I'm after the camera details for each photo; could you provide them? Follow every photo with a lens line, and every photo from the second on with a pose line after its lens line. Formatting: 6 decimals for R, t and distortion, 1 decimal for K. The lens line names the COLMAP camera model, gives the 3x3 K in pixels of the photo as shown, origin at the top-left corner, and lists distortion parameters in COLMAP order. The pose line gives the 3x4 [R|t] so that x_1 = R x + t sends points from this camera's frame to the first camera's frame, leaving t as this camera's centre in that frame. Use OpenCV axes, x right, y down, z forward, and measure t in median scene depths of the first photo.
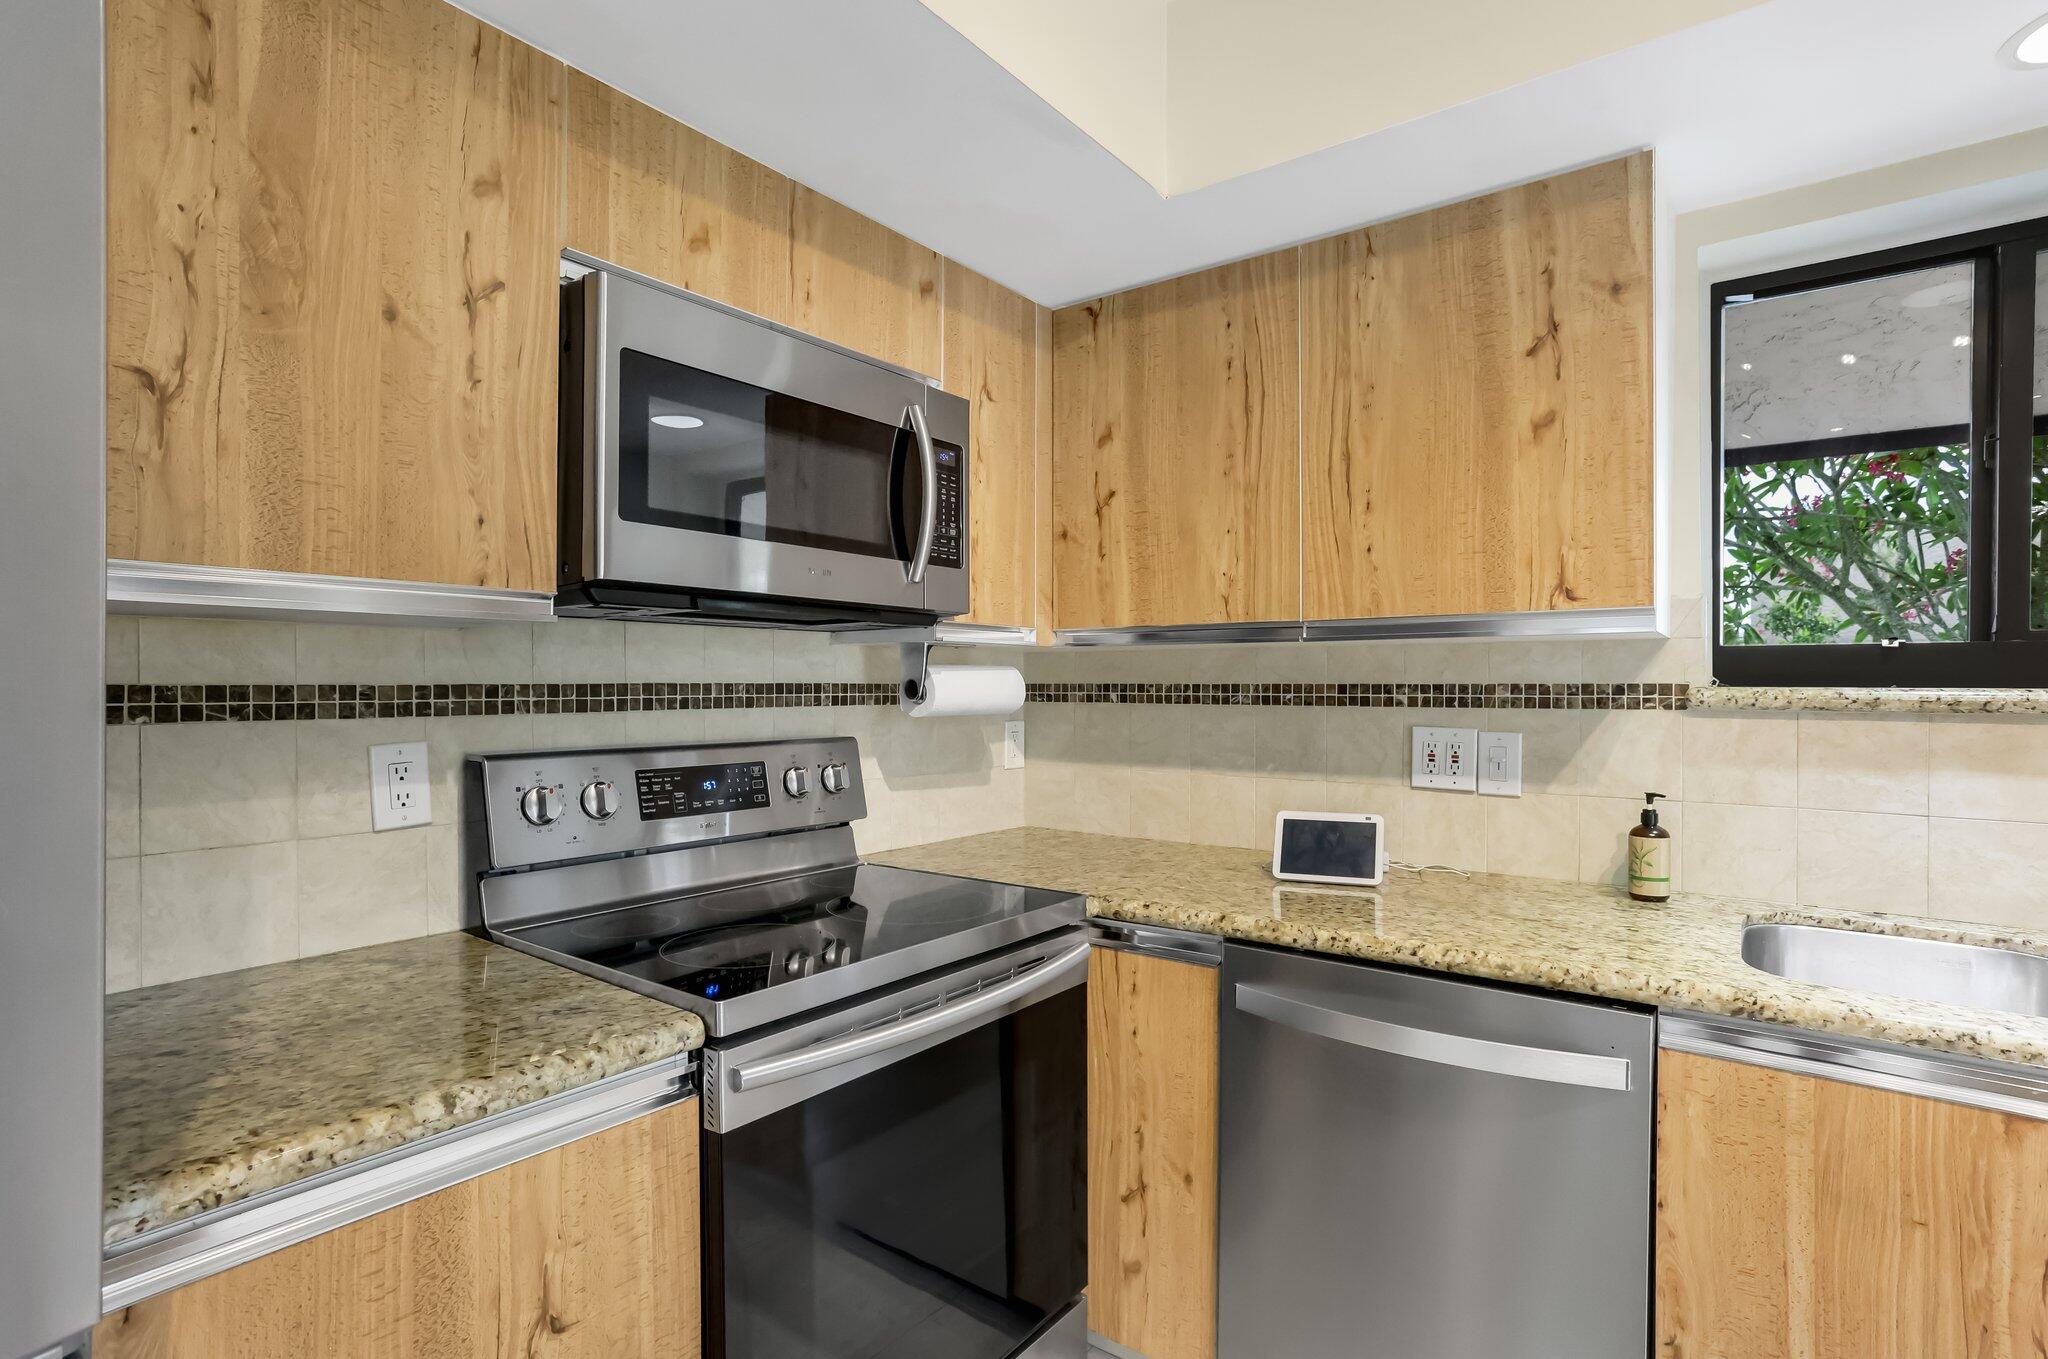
lens RADIAL K [[1002.2, 0, 1024.0], [0, 1002.2, 679.5], [0, 0, 1]] dist [-0.000244, 0.000876]
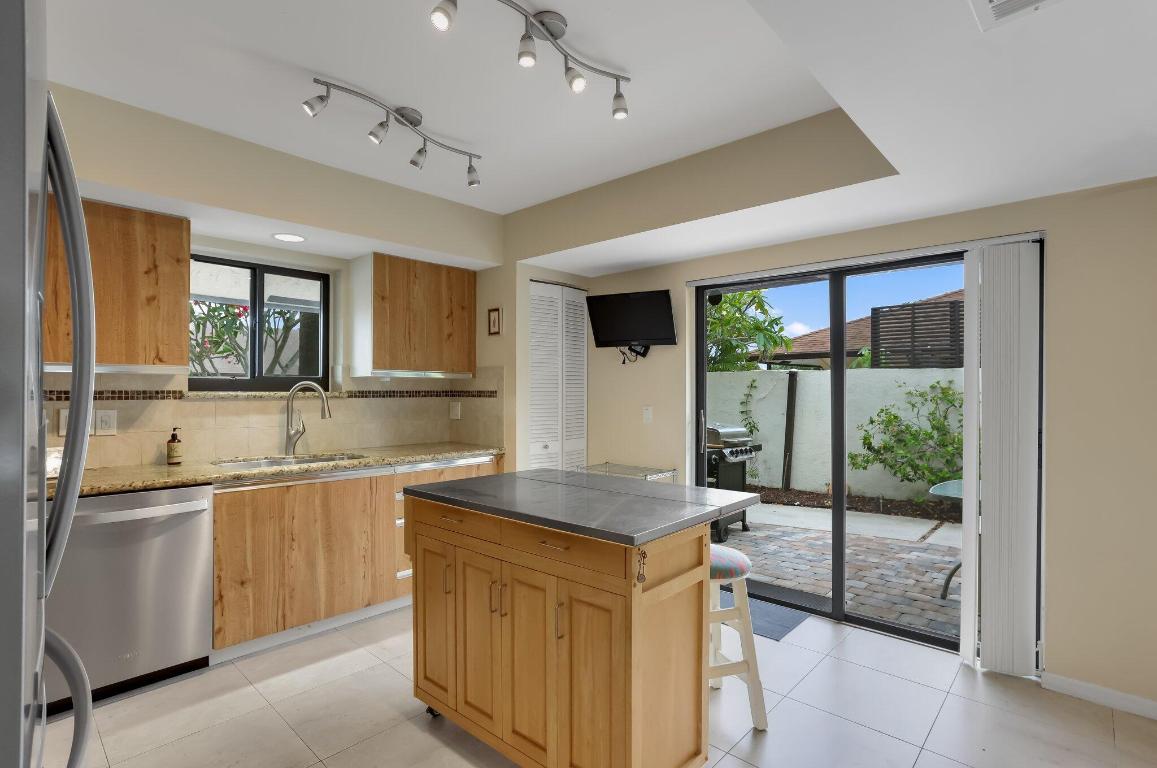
lens RADIAL K [[546.1, 0, 601.2], [0, 546.1, 390.0], [0, 0, 1]] dist [-0.031272, 0.000376]
pose [[0.082761, -0.001819, 0.996568, -0.844793], [-0.006840, 0.999974, 0.002394, -0.009630], [-0.996546, -0.007014, 0.082747, -0.380699]]
